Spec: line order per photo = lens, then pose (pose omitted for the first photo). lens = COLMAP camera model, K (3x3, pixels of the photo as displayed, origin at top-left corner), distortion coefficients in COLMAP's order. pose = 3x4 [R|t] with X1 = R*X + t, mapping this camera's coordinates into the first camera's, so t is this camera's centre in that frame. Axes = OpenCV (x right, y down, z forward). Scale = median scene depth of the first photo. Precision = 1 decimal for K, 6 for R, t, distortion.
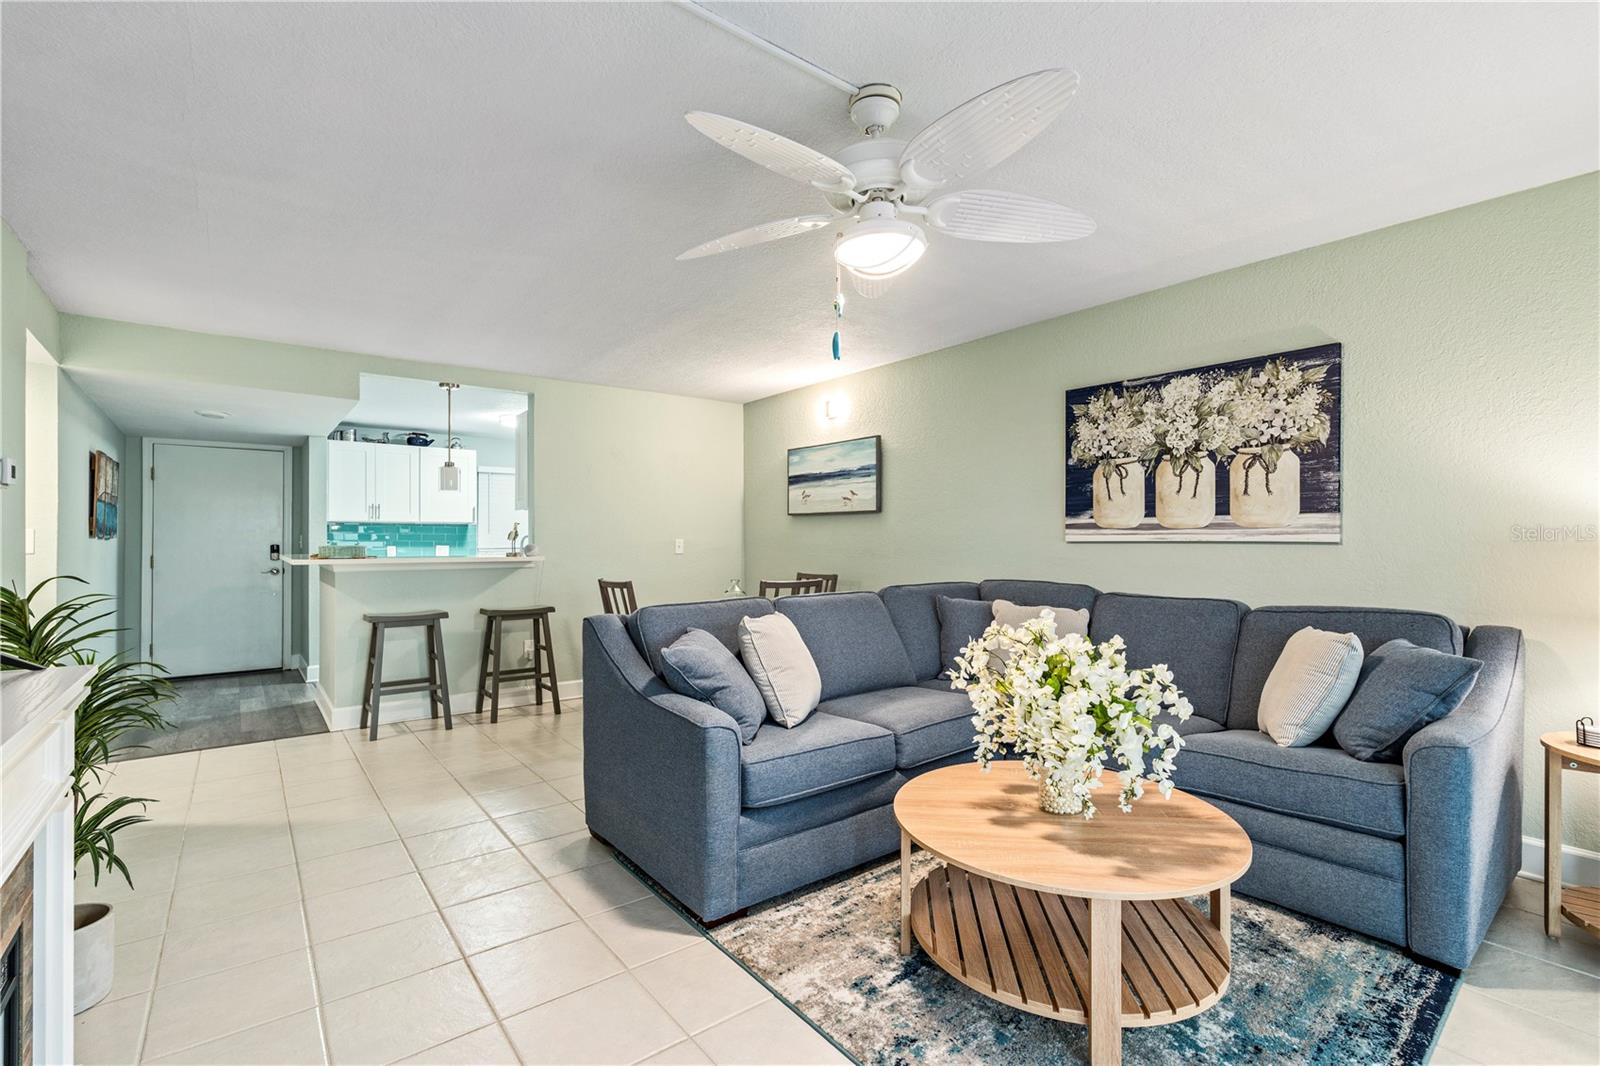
lens RADIAL K [[709.4, 0, 797.2], [0, 709.4, 534.9], [0, 0, 1]] dist [-0.000242, -0.000164]
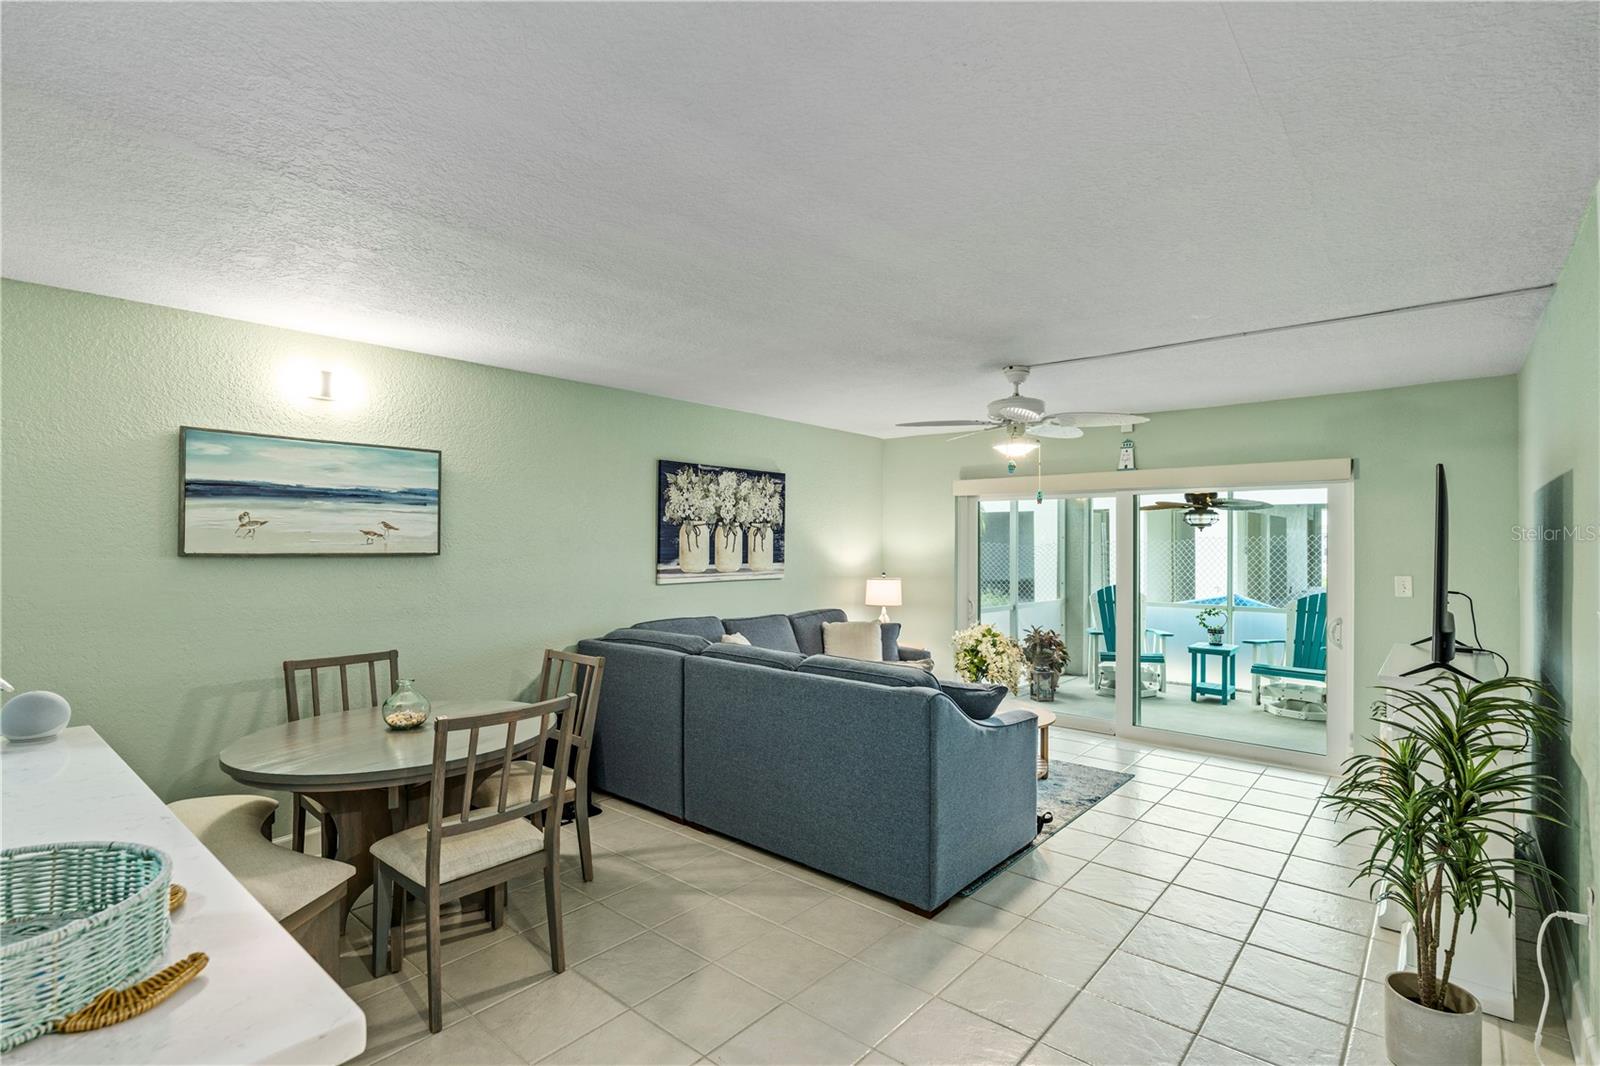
lens RADIAL K [[759.9, 0, 795.6], [0, 759.9, 537.0], [0, 0, 1]] dist [-0.000813, -0.000547]
pose [[-0.187131, 0.007036, 0.982310, -1.040086], [-0.009524, 0.999914, -0.008977, -0.068599], [-0.982289, -0.011035, -0.187048, 1.126763]]
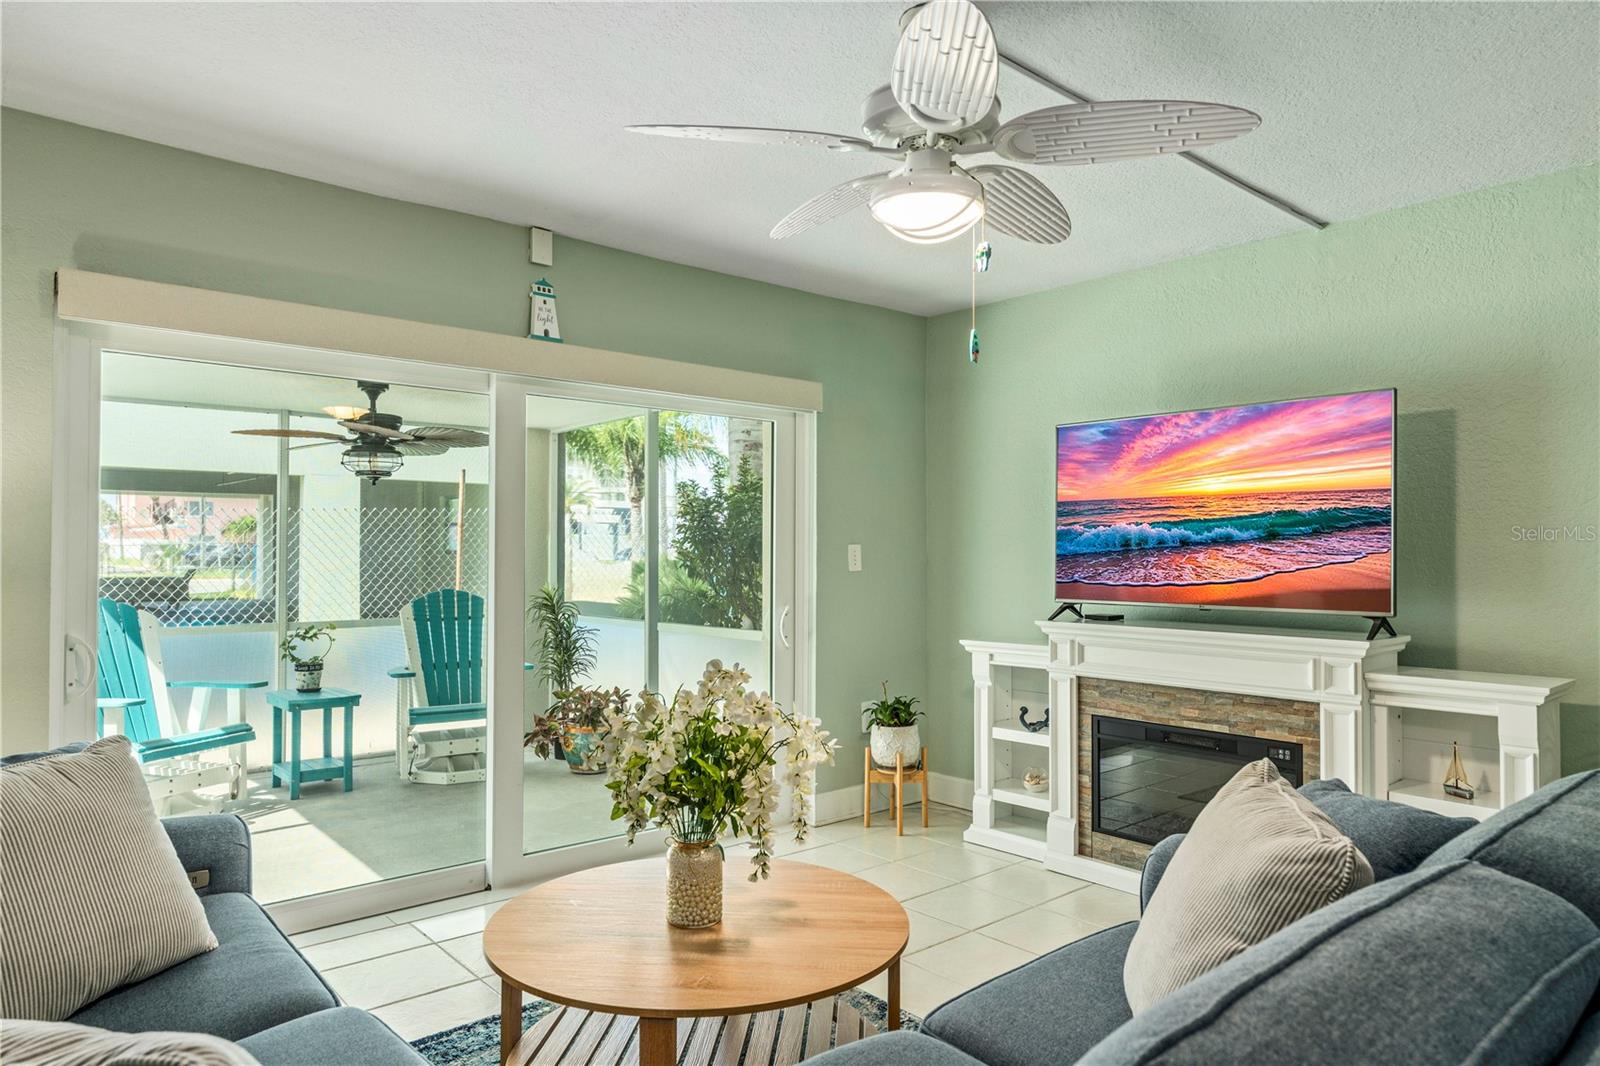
lens RADIAL K [[1008.5, 0, 804.6], [0, 1008.5, 540.9], [0, 0, 1]] dist [0.011567, 0.000371]
pose [[-0.998761, -0.002119, -0.049721, 0.179881], [-0.001062, 0.999773, -0.021276, 0.002182], [0.049755, -0.021197, -0.998537, 1.209201]]
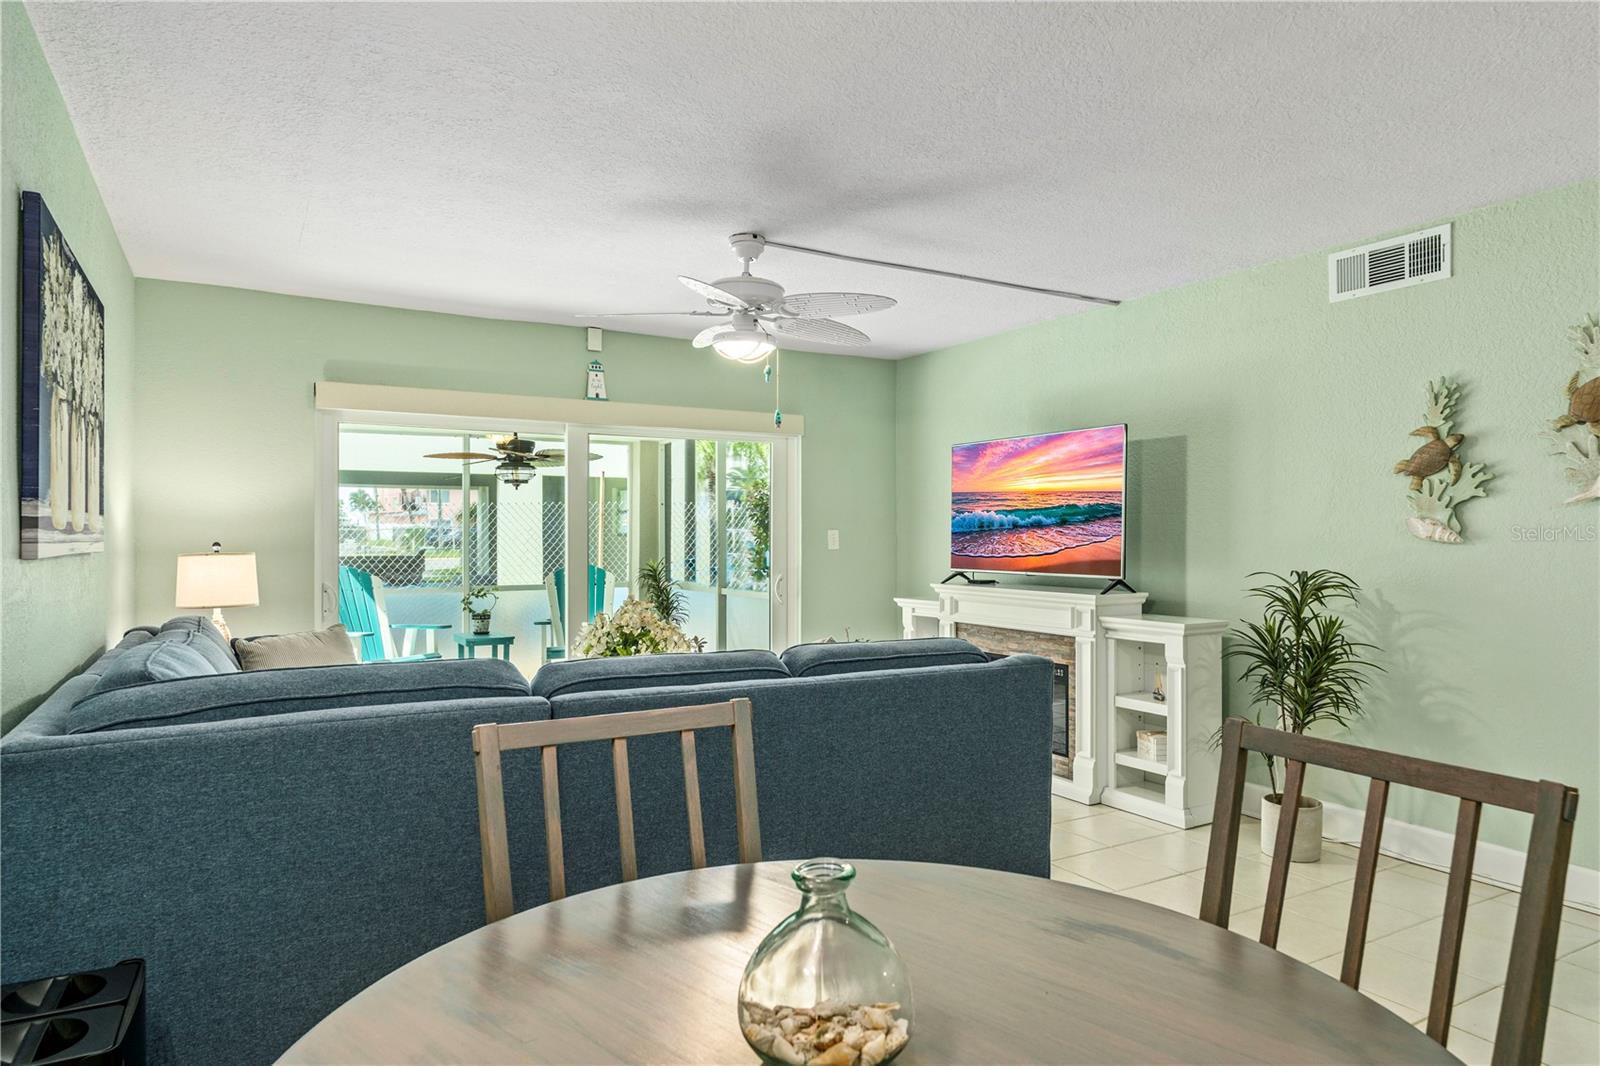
lens RADIAL K [[968.8, 0, 800.0], [0, 968.8, 533.0], [0, 0, 1]] dist [-0.002519, 0.000308]
pose [[-0.990539, 0.003051, 0.137199, -0.141438], [0.001844, 0.999958, -0.008927, 0.000039], [-0.137221, -0.008589, -0.990503, 1.651391]]
